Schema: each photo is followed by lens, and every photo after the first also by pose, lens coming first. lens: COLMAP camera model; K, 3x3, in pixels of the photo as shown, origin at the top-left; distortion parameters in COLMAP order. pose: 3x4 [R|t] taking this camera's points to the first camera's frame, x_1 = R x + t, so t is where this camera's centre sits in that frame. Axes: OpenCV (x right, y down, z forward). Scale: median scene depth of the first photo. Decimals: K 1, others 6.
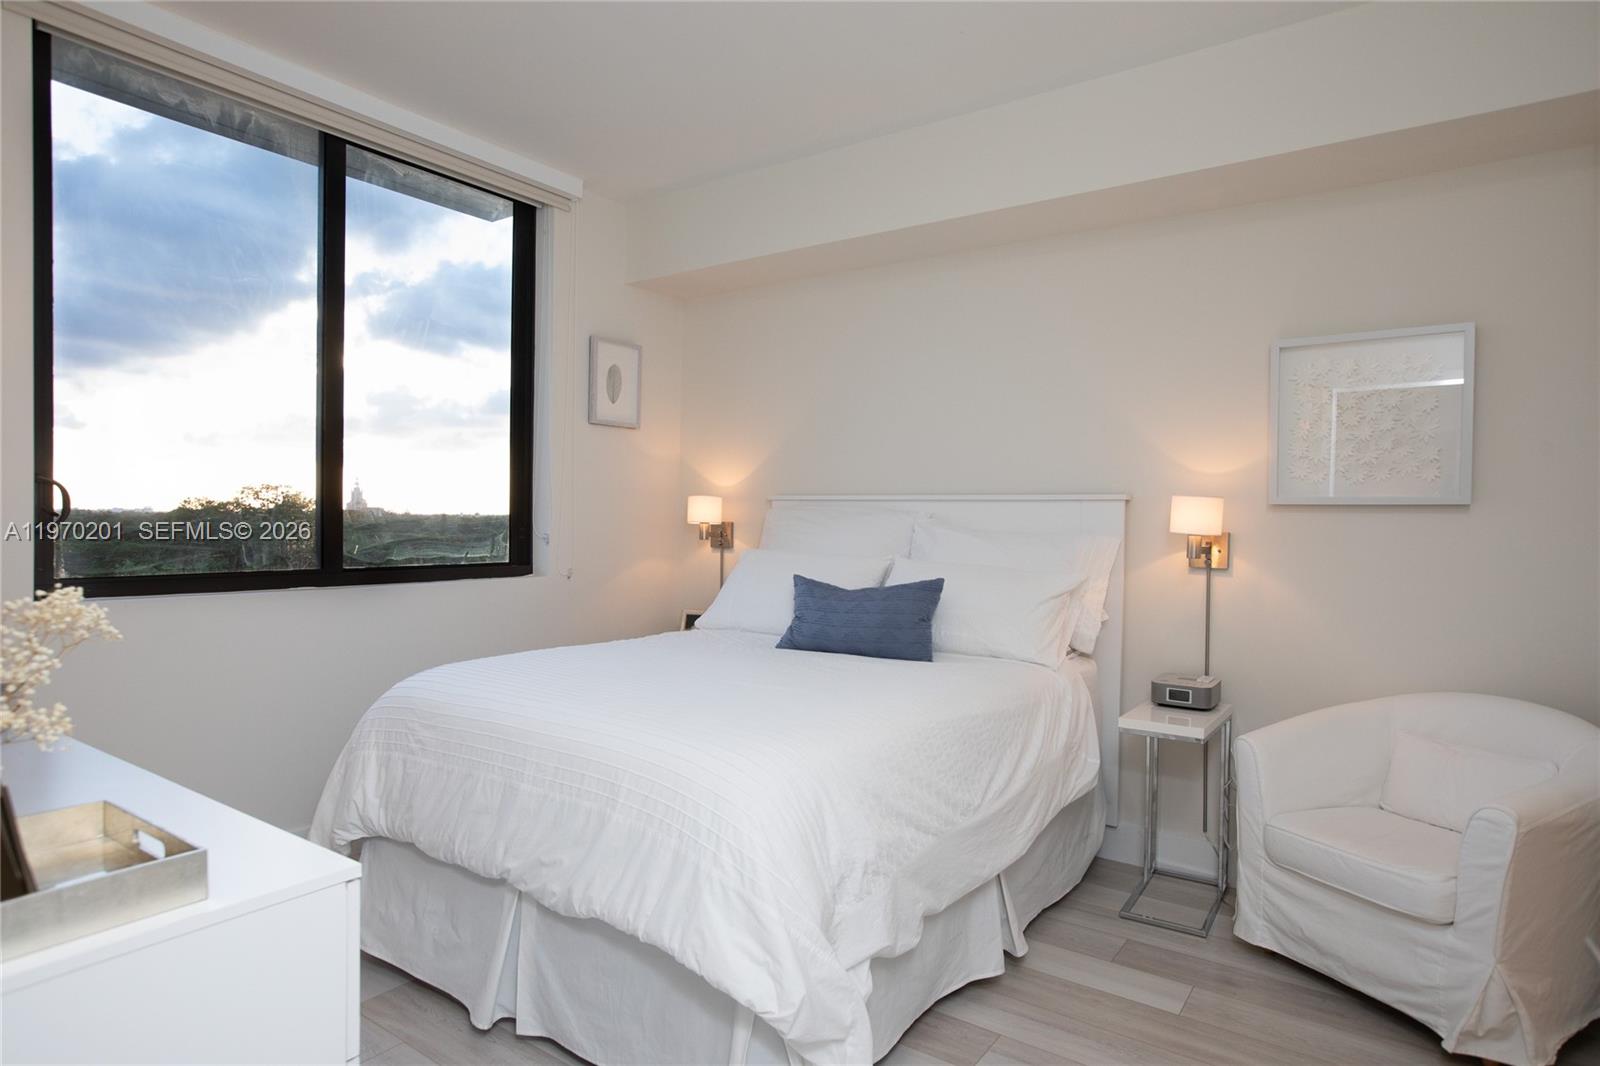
lens RADIAL K [[917.5, 0, 803.6], [0, 917.5, 527.7], [0, 0, 1]] dist [-0.030066, 0.030848]
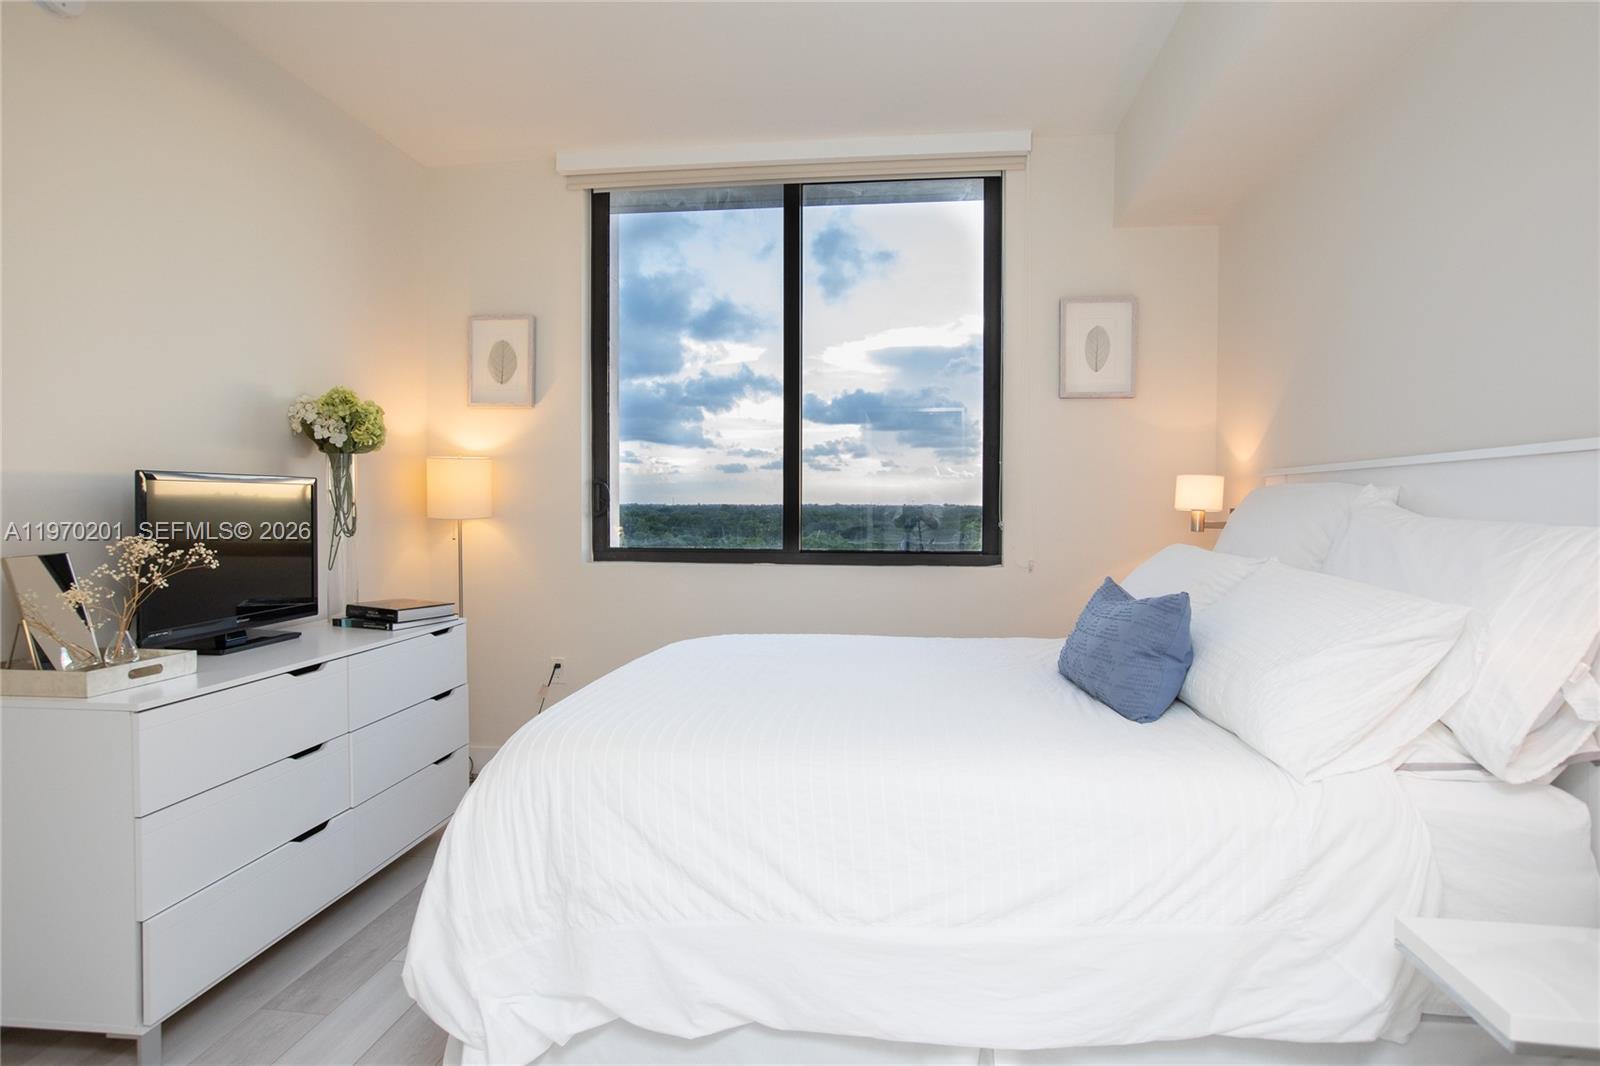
lens RADIAL K [[917.5, 0, 803.6], [0, 917.5, 527.7], [0, 0, 1]] dist [-0.030066, 0.030848]
pose [[0.478734, 0.014081, -0.877847, 0.444561], [-0.000073, 0.999872, 0.015998, -0.002819], [0.877960, -0.007595, 0.478674, 0.367632]]
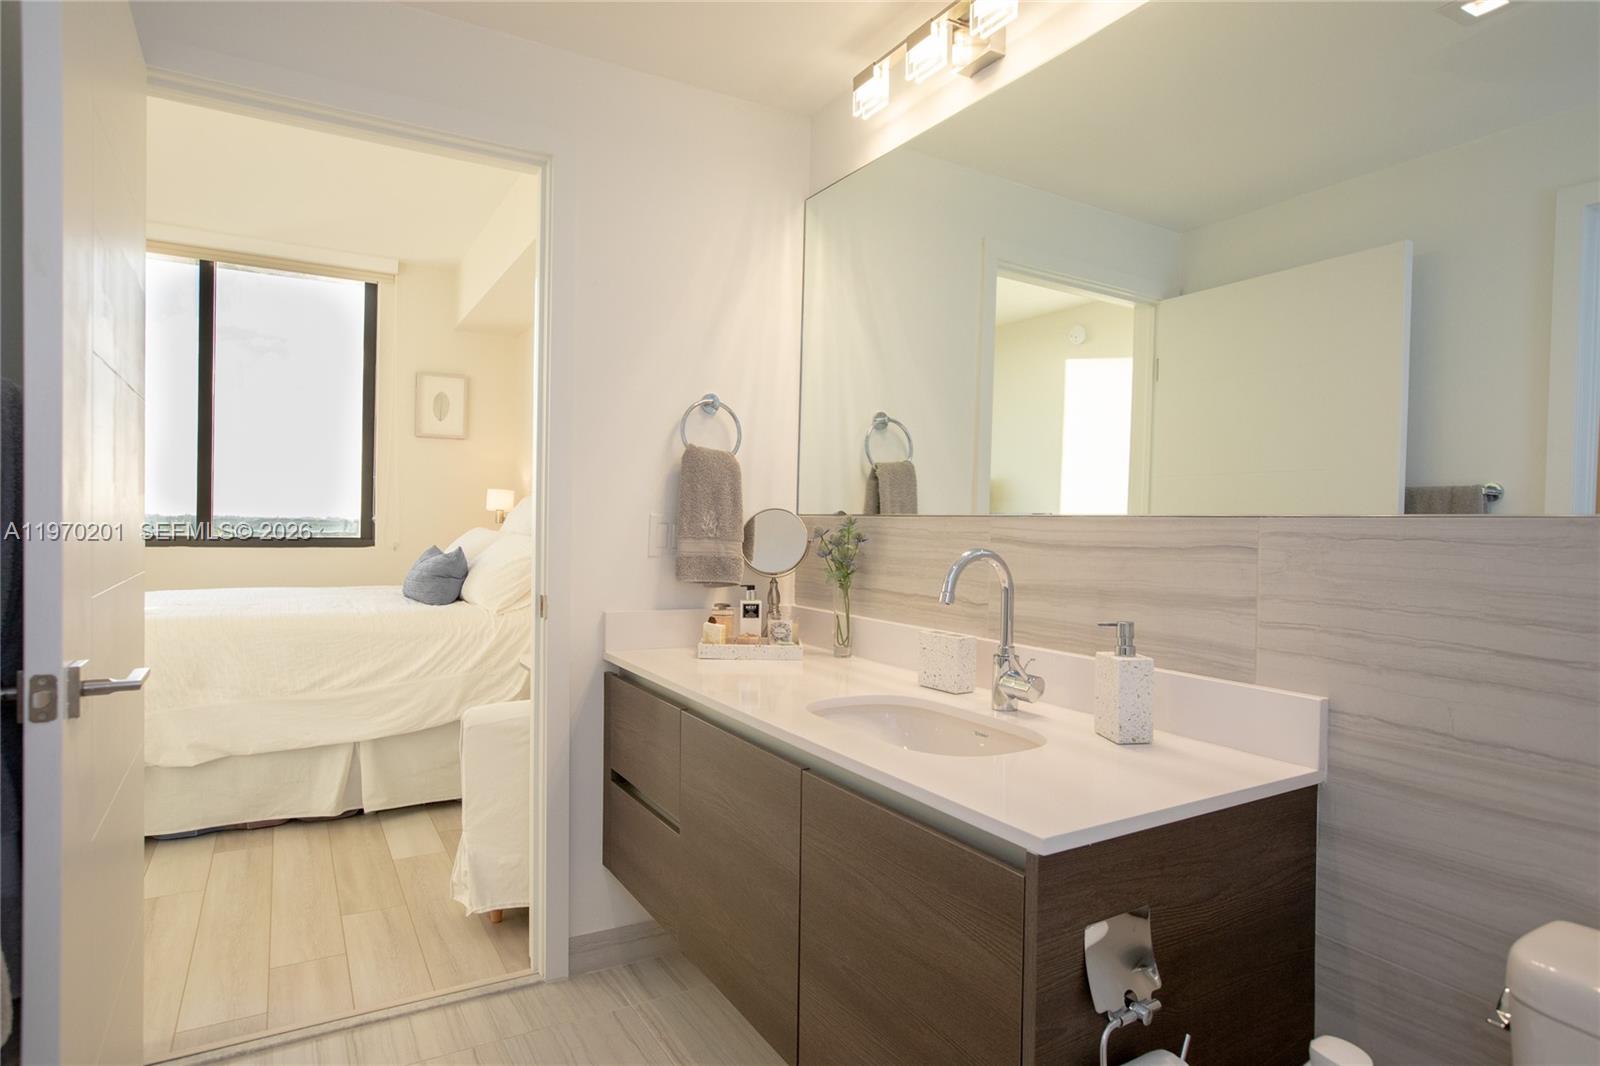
lens RADIAL K [[917.5, 0, 803.6], [0, 917.5, 527.7], [0, 0, 1]] dist [-0.030066, 0.030848]
pose [[0.906365, 0.004488, -0.422472, 0.894769], [-0.008149, 0.999943, -0.006860, 0.026765], [0.422417, 0.009661, 0.906350, 0.013432]]
